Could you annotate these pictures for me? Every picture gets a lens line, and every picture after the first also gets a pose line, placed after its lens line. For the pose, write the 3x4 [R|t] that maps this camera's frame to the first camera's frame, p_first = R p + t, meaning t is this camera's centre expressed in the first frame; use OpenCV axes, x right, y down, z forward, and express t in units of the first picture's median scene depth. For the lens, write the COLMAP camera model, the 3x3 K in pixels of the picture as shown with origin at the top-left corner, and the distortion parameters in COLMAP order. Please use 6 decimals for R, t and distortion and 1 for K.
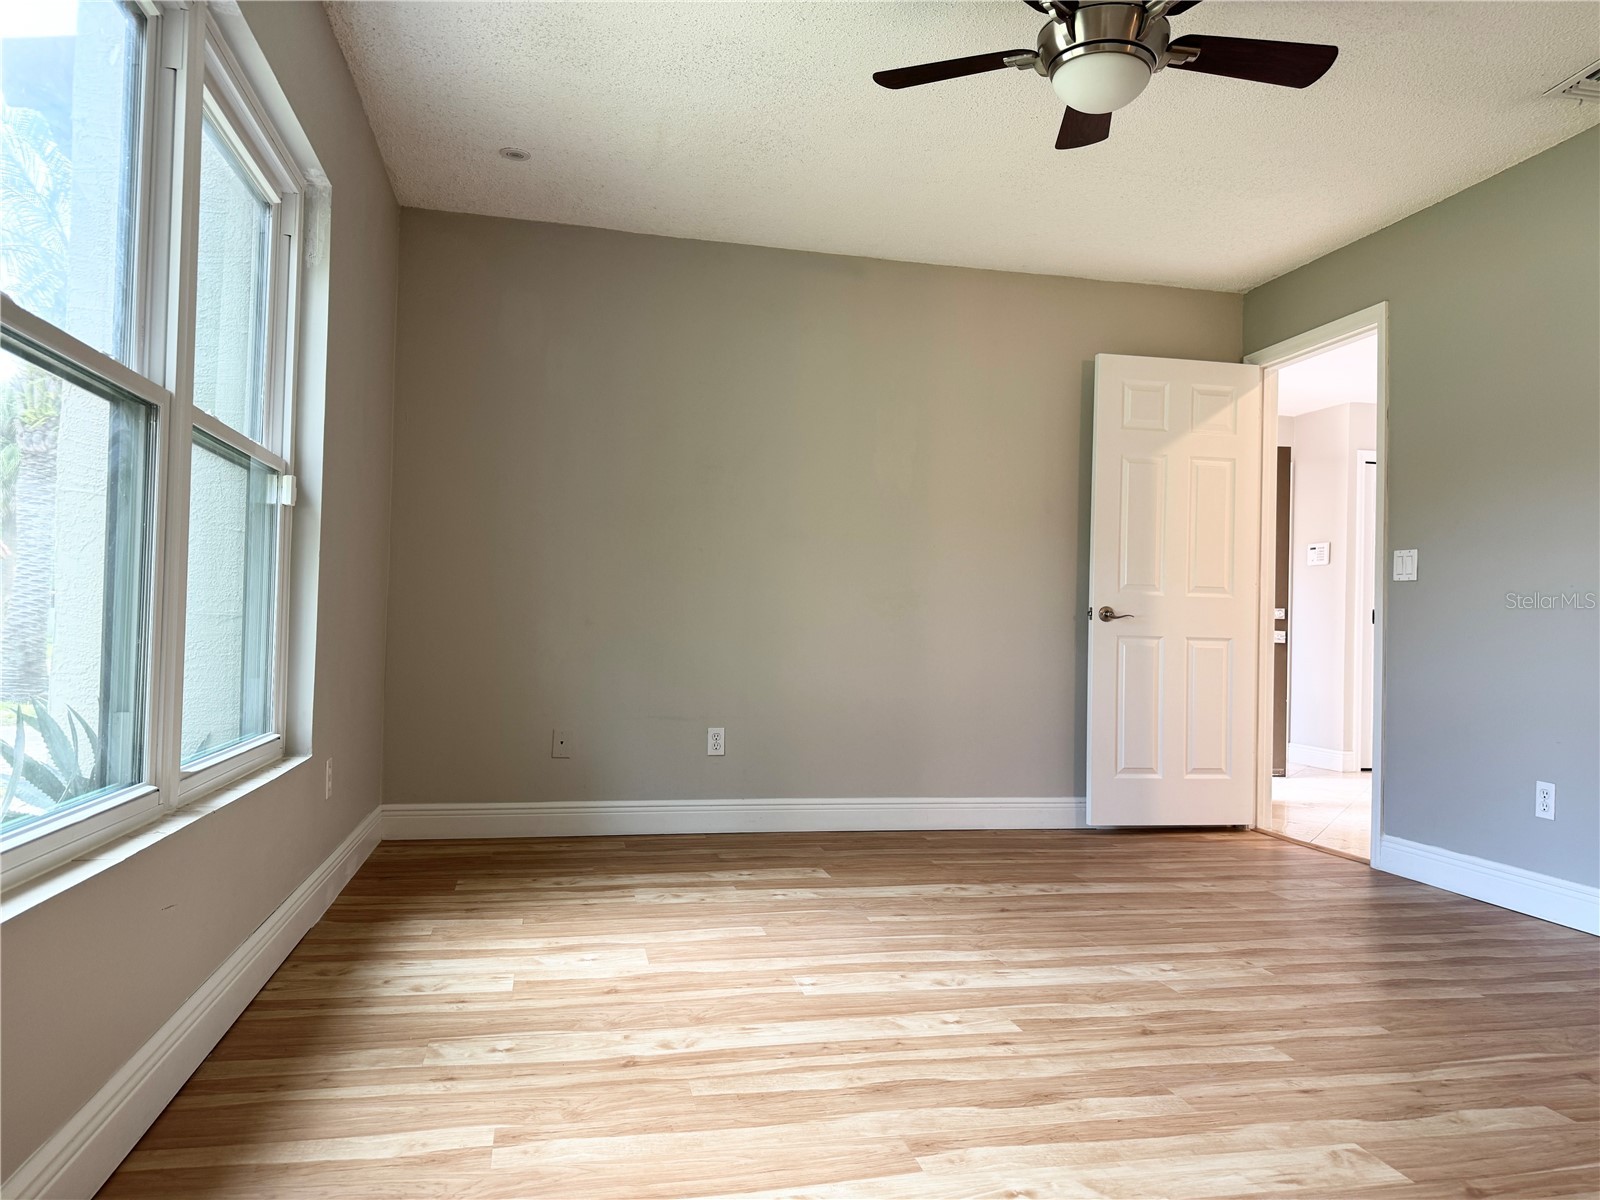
lens RADIAL K [[1141.4, 0, 810.5], [0, 1141.4, 601.3], [0, 0, 1]] dist [0.046592, -0.039841]
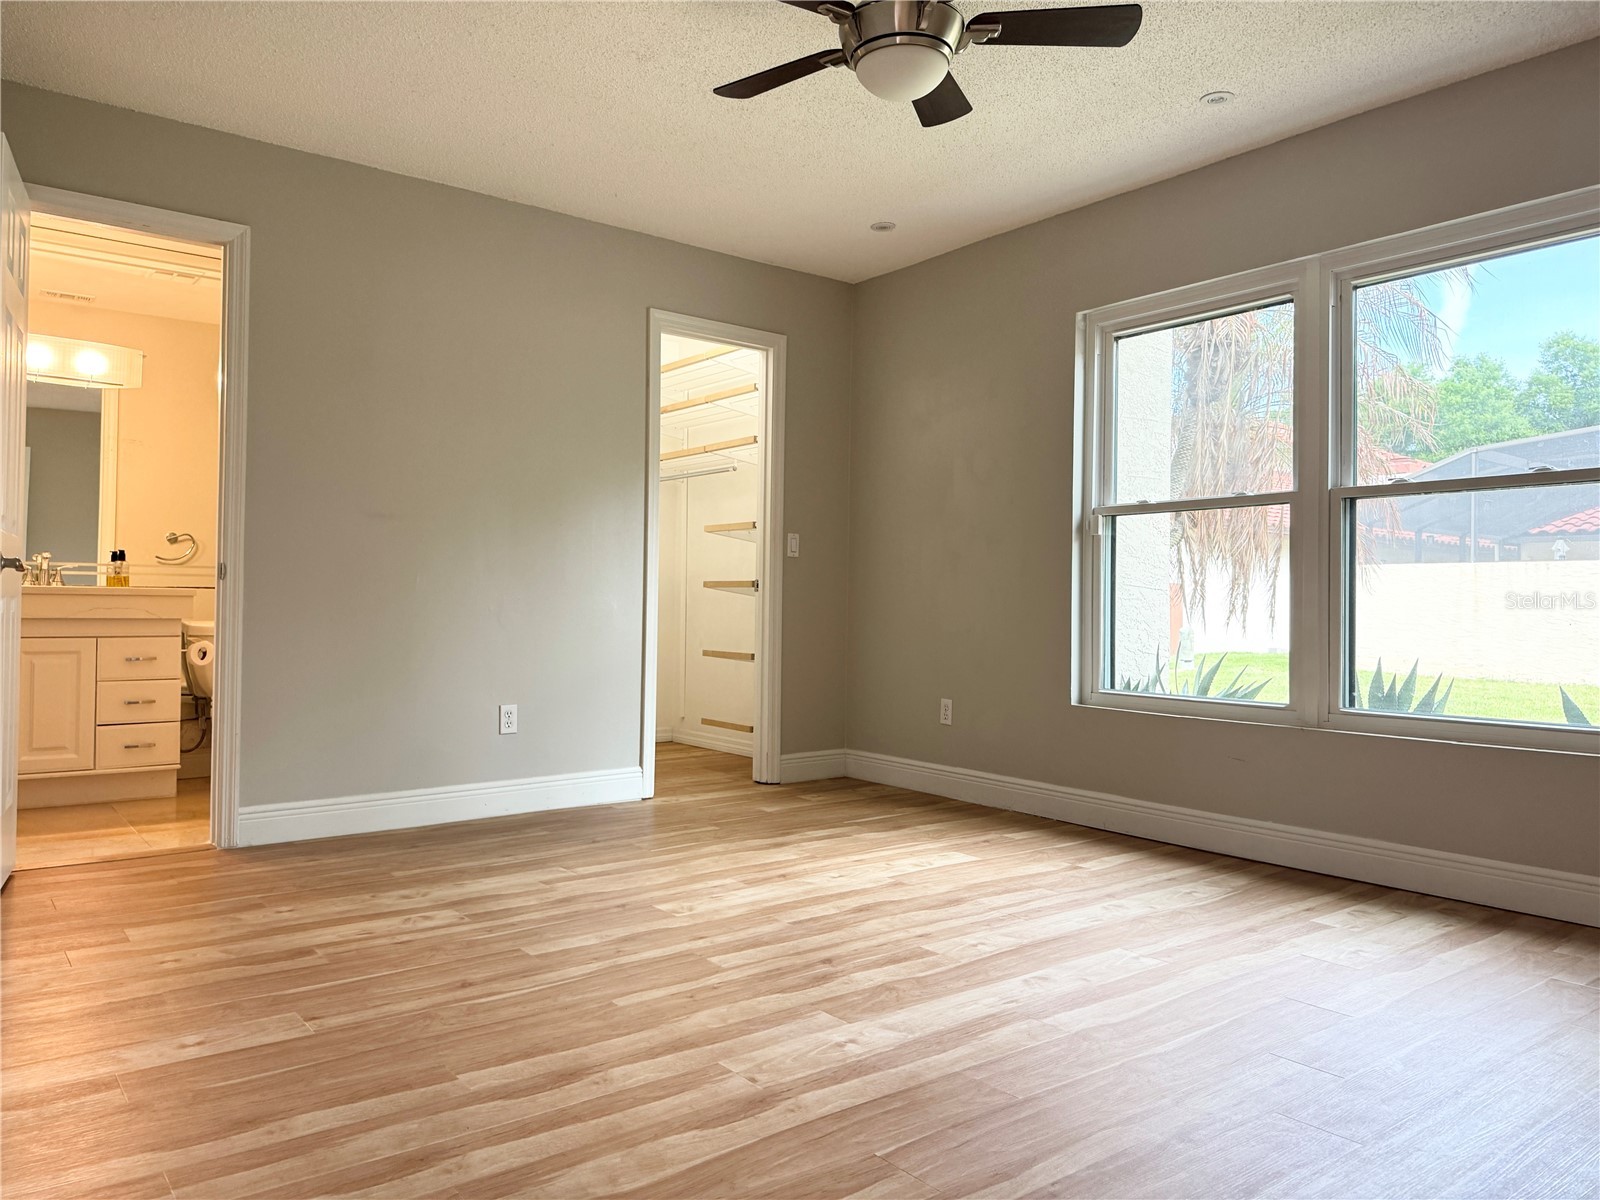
lens RADIAL K [[1141.4, 0, 810.5], [0, 1141.4, 601.3], [0, 0, 1]] dist [0.046592, -0.039841]
pose [[-0.899282, -0.039223, -0.435608, 0.802200], [-0.026146, 0.999011, -0.035977, 0.065166], [0.436588, -0.020964, -0.899417, 1.993435]]
